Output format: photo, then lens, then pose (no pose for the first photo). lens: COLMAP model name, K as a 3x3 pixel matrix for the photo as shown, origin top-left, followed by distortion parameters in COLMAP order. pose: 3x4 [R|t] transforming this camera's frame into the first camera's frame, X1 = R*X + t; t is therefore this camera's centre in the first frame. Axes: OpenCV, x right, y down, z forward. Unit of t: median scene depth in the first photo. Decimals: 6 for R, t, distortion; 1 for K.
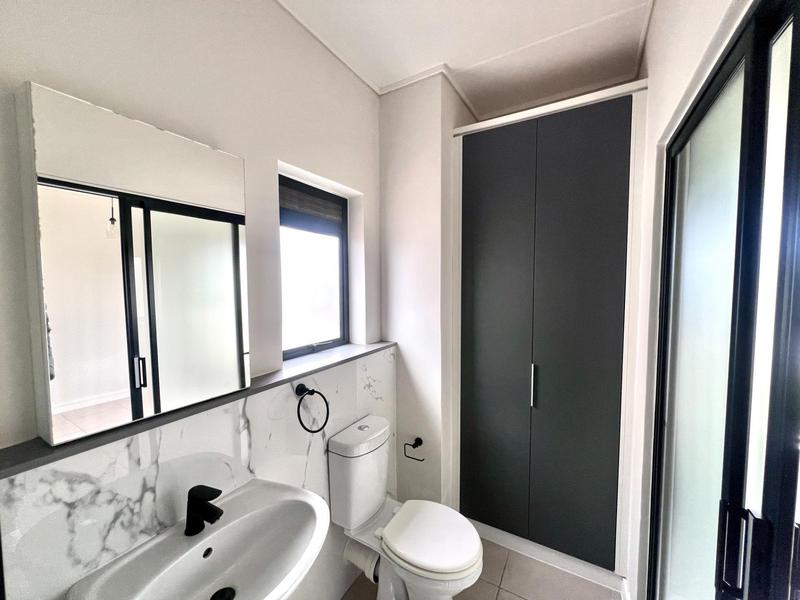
lens RADIAL K [[318.5, 0, 402.4], [0, 318.5, 304.1], [0, 0, 1]] dist [-0.001654, 0.000083]
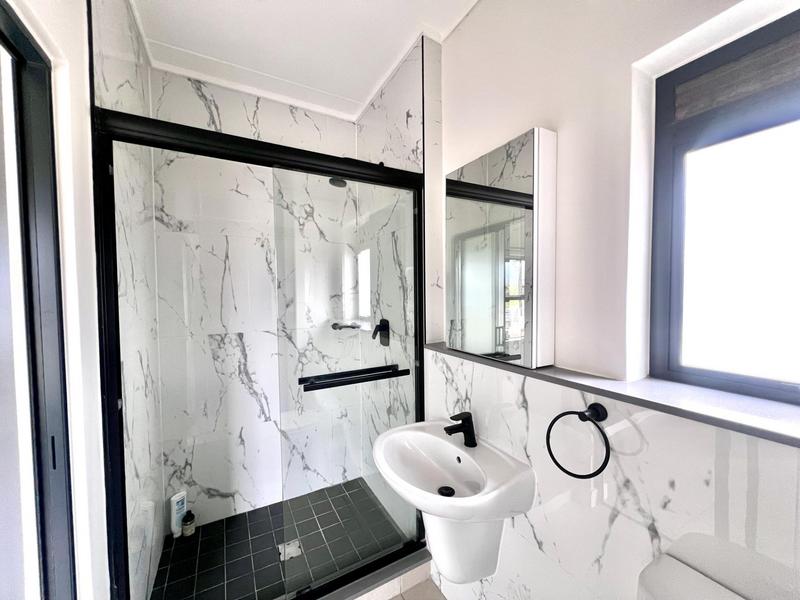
lens RADIAL K [[318.5, 0, 402.4], [0, 318.5, 304.1], [0, 0, 1]] dist [-0.001654, 0.000083]
pose [[-0.513455, 0.042595, -0.857059, 0.675297], [-0.042458, 0.996283, 0.074950, 0.021139], [0.857065, 0.074872, -0.509738, 1.478223]]
